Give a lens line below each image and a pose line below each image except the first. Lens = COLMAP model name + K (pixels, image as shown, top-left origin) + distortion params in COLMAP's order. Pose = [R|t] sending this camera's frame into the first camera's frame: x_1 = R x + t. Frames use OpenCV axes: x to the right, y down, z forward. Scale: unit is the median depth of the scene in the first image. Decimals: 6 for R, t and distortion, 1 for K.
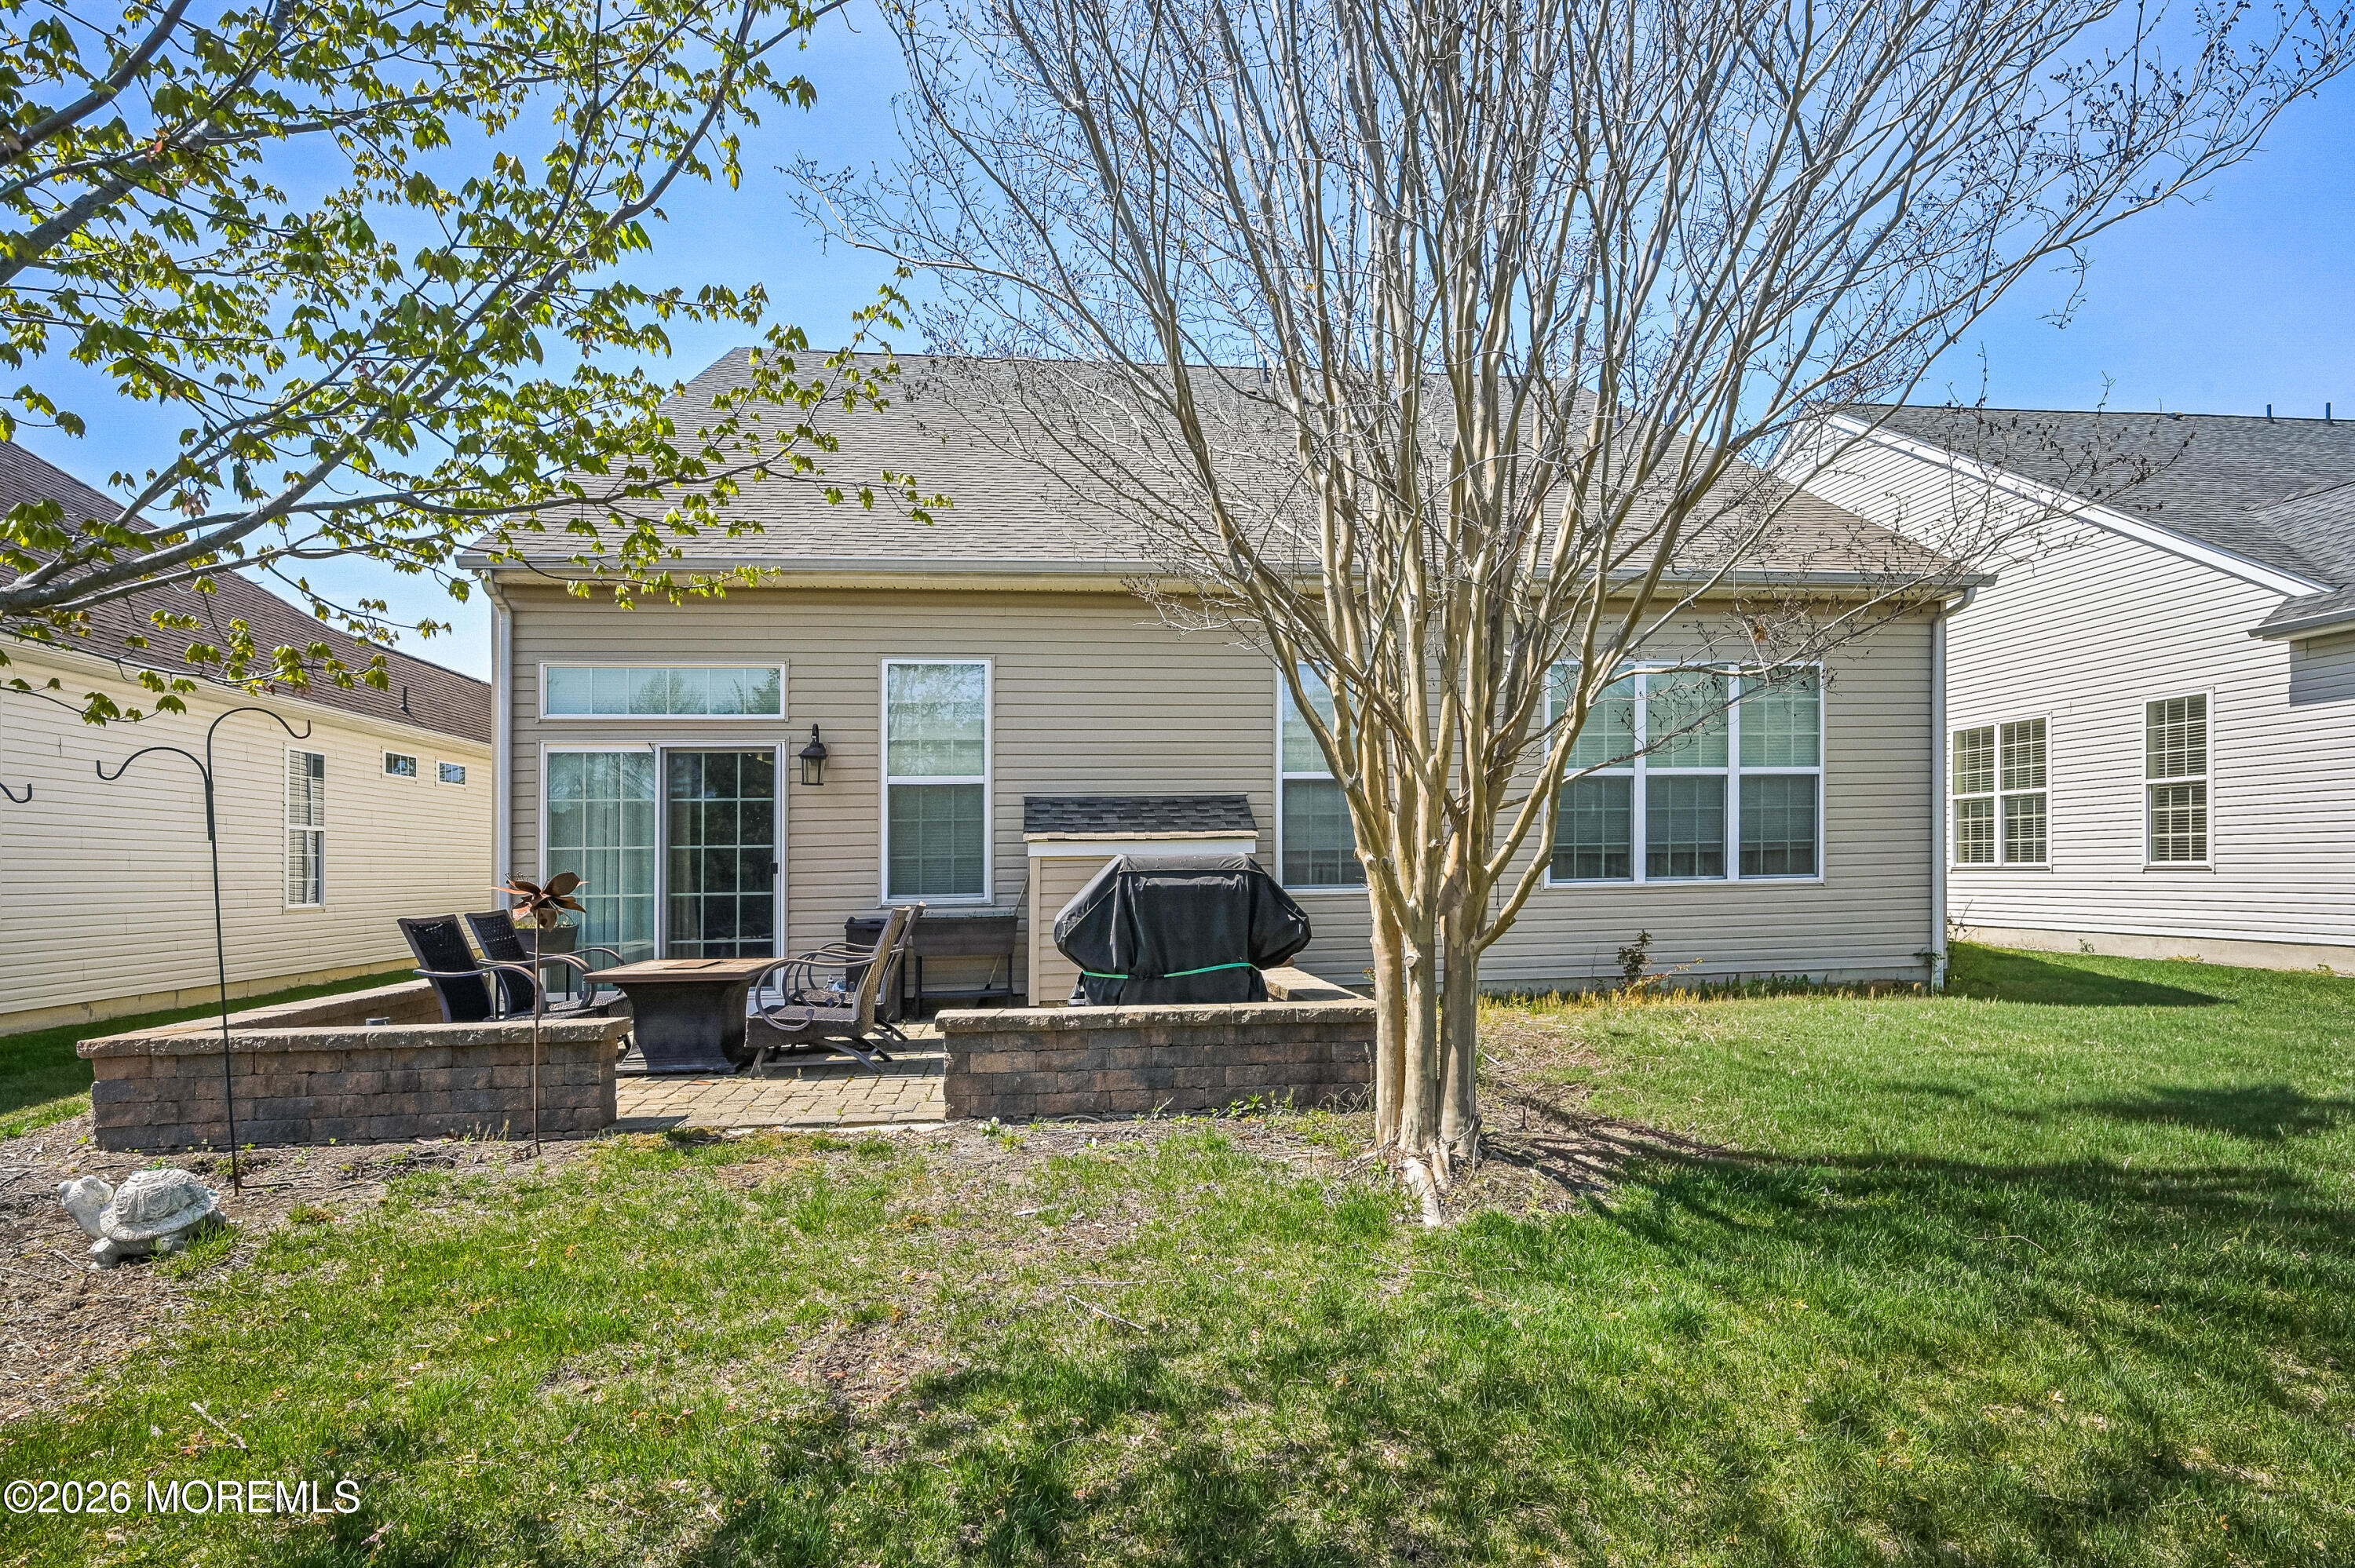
lens RADIAL K [[1247.4, 0, 1171.2], [0, 1247.4, 848.7], [0, 0, 1]] dist [0.000543, 0.000841]
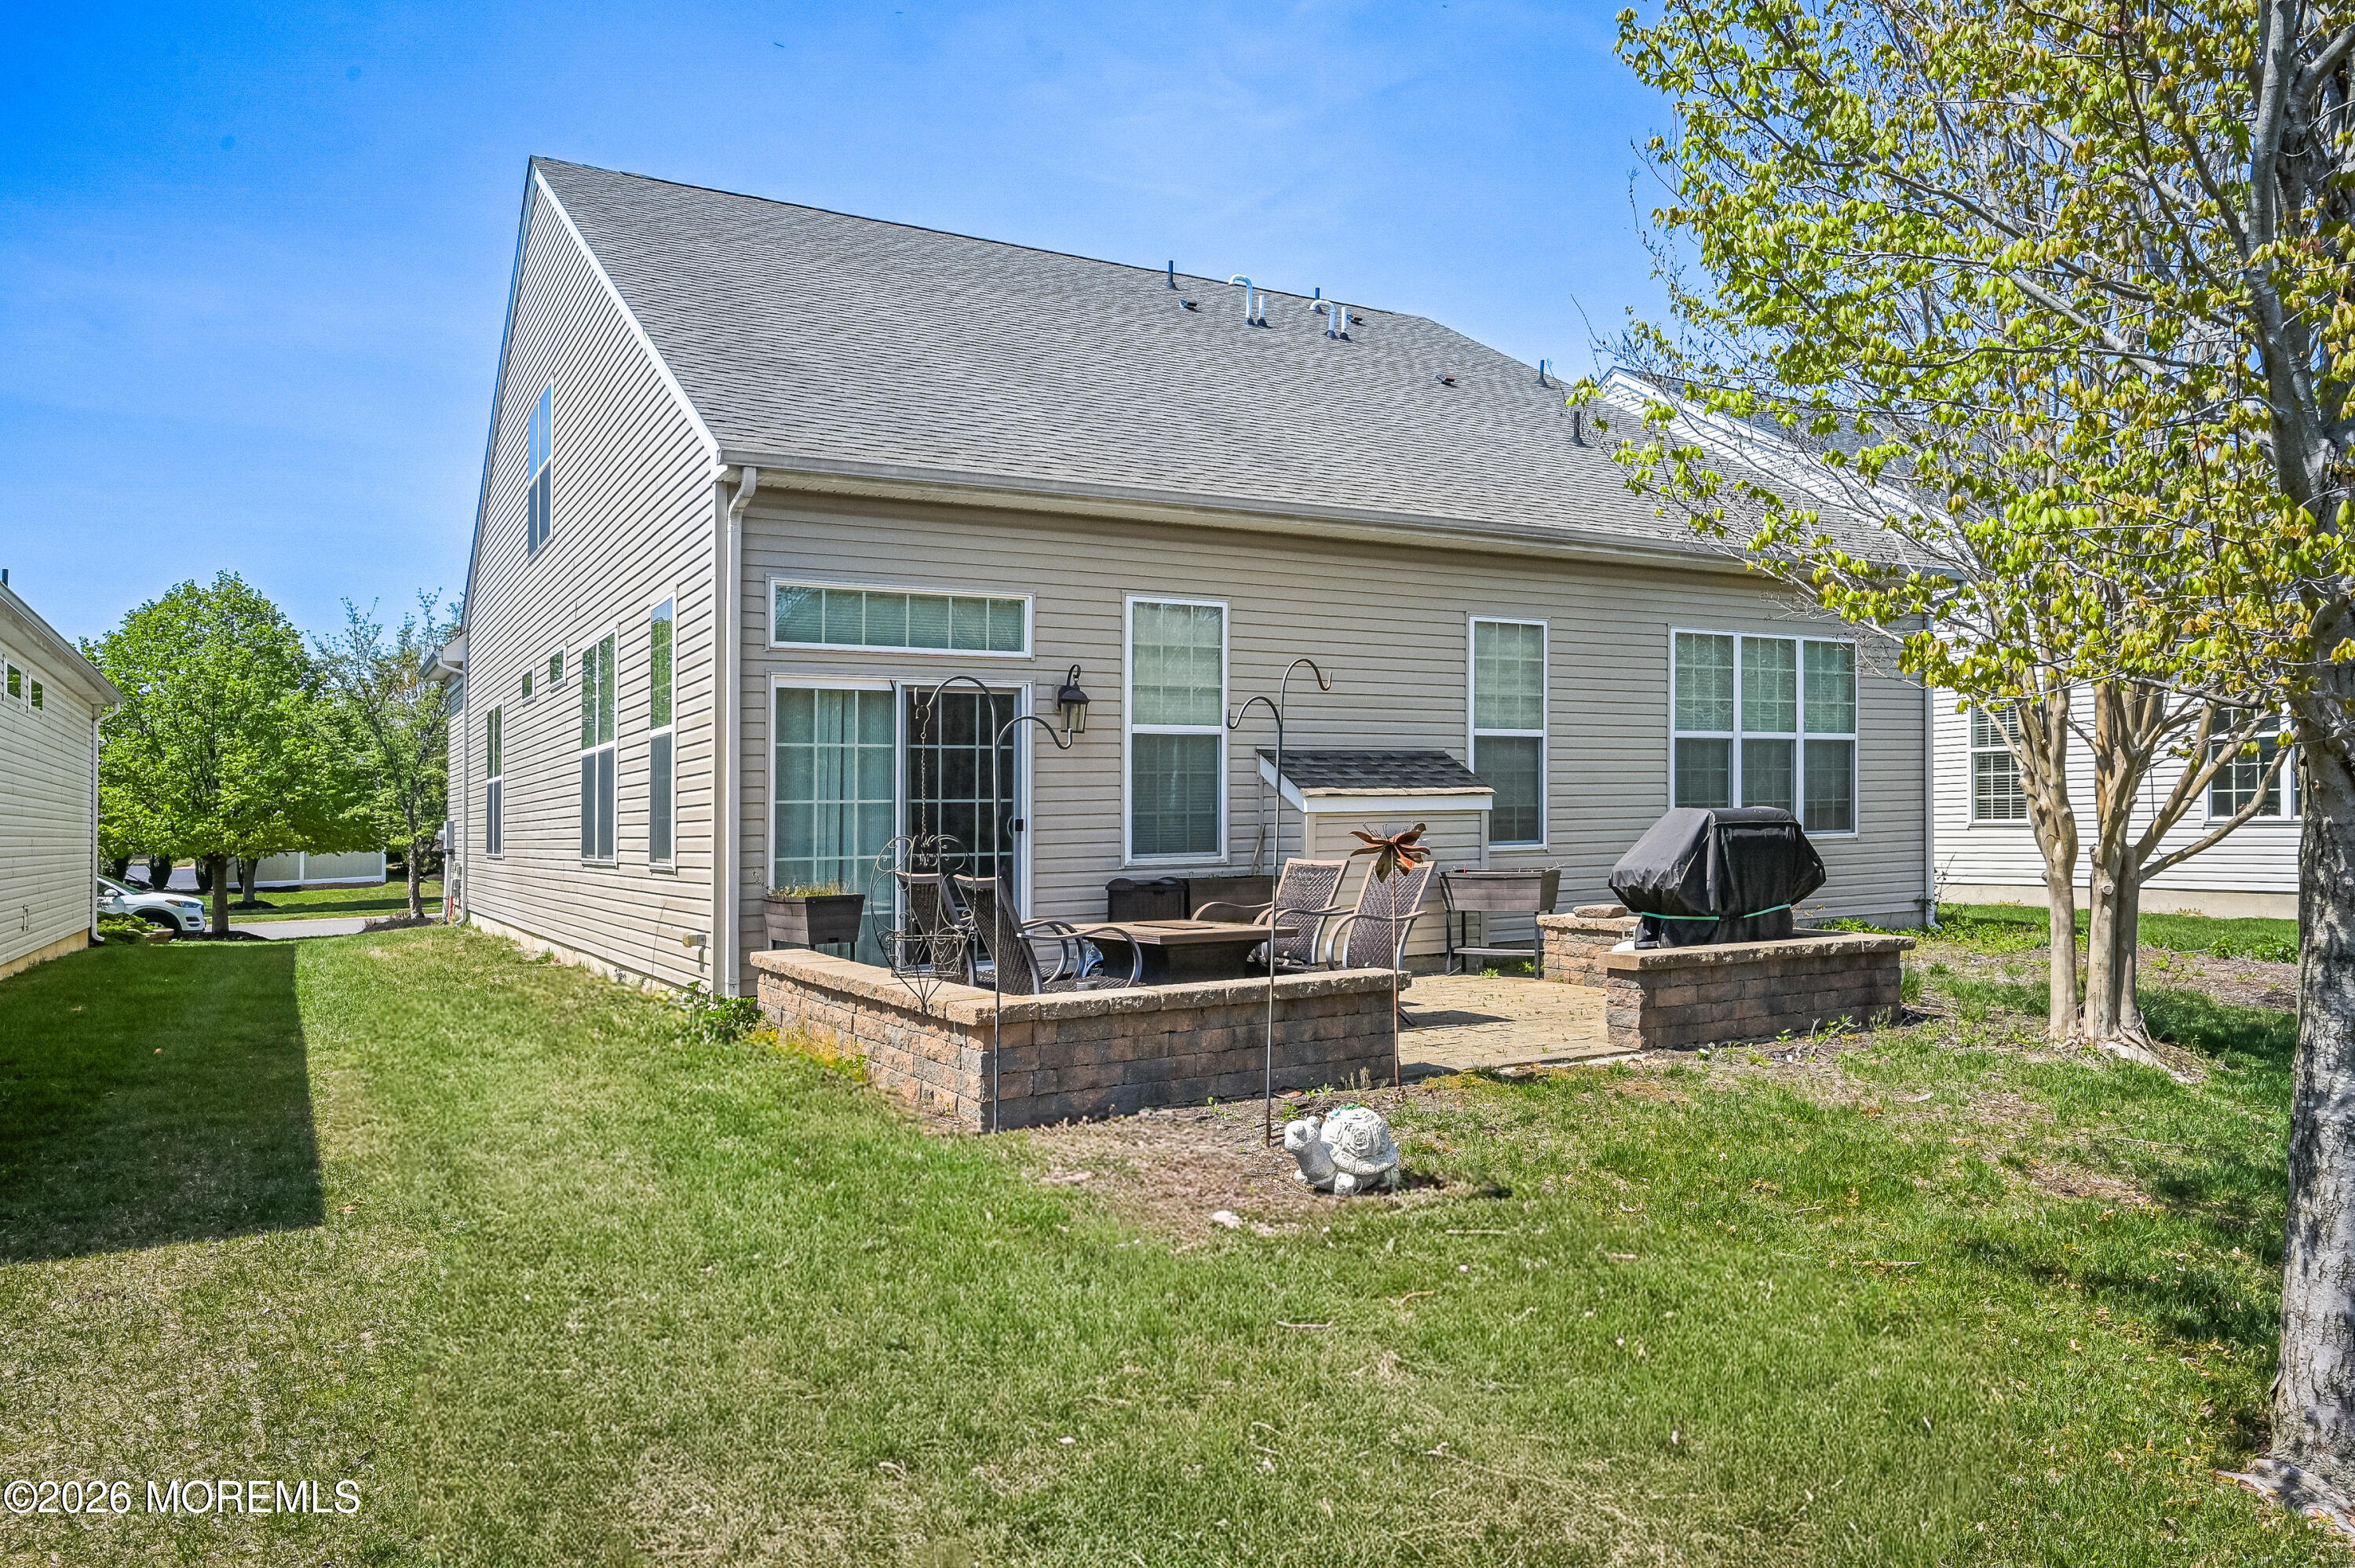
lens RADIAL K [[1547.8, 0, 1172.7], [0, 1547.8, 784.5], [0, 0, 1]] dist [-0.000961, -0.000250]
pose [[0.926064, 0.008059, 0.377281, -0.623435], [-0.001518, 0.999843, -0.017633, 0.005550], [-0.377364, 0.015757, 0.925931, -0.056521]]
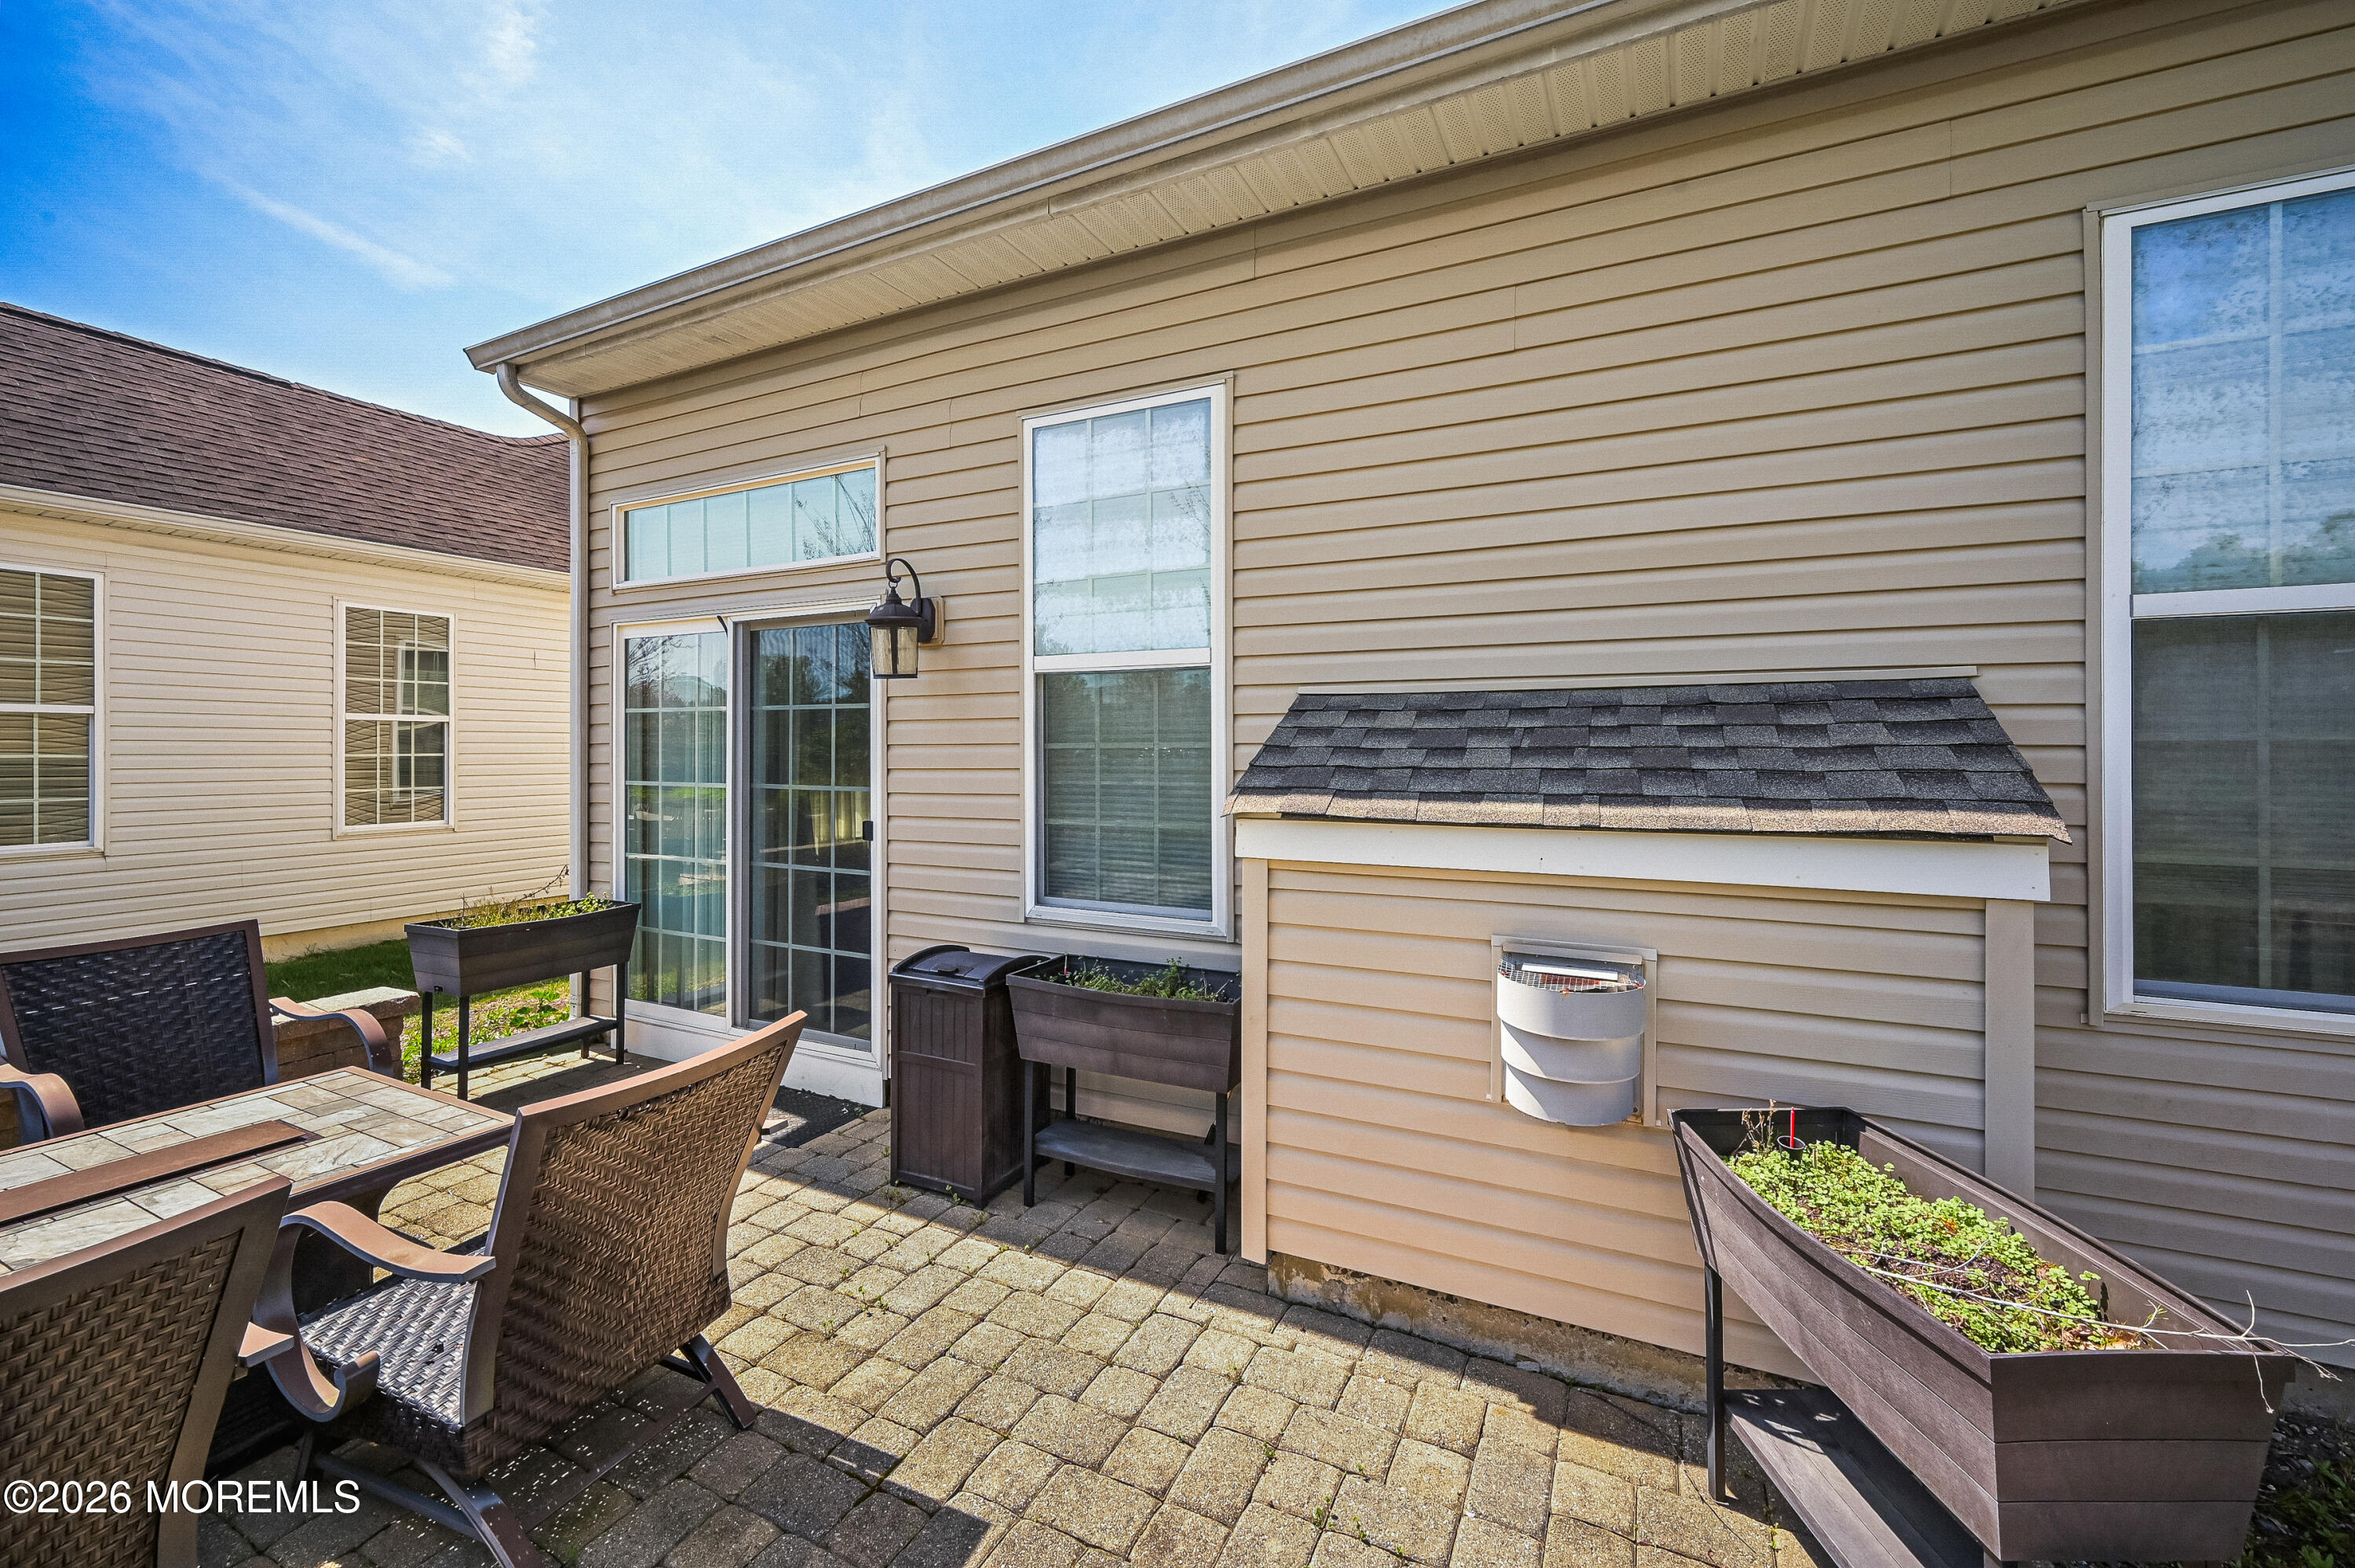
lens RADIAL K [[928.7, 0, 1181.3], [0, 928.7, 716.0], [0, 0, 1]] dist [0.000840, 0.000297]
pose [[0.840476, -0.002501, -0.541843, 0.020220], [-0.002379, 0.999963, -0.008306, -0.031774], [0.541844, 0.008270, 0.840438, 0.721837]]
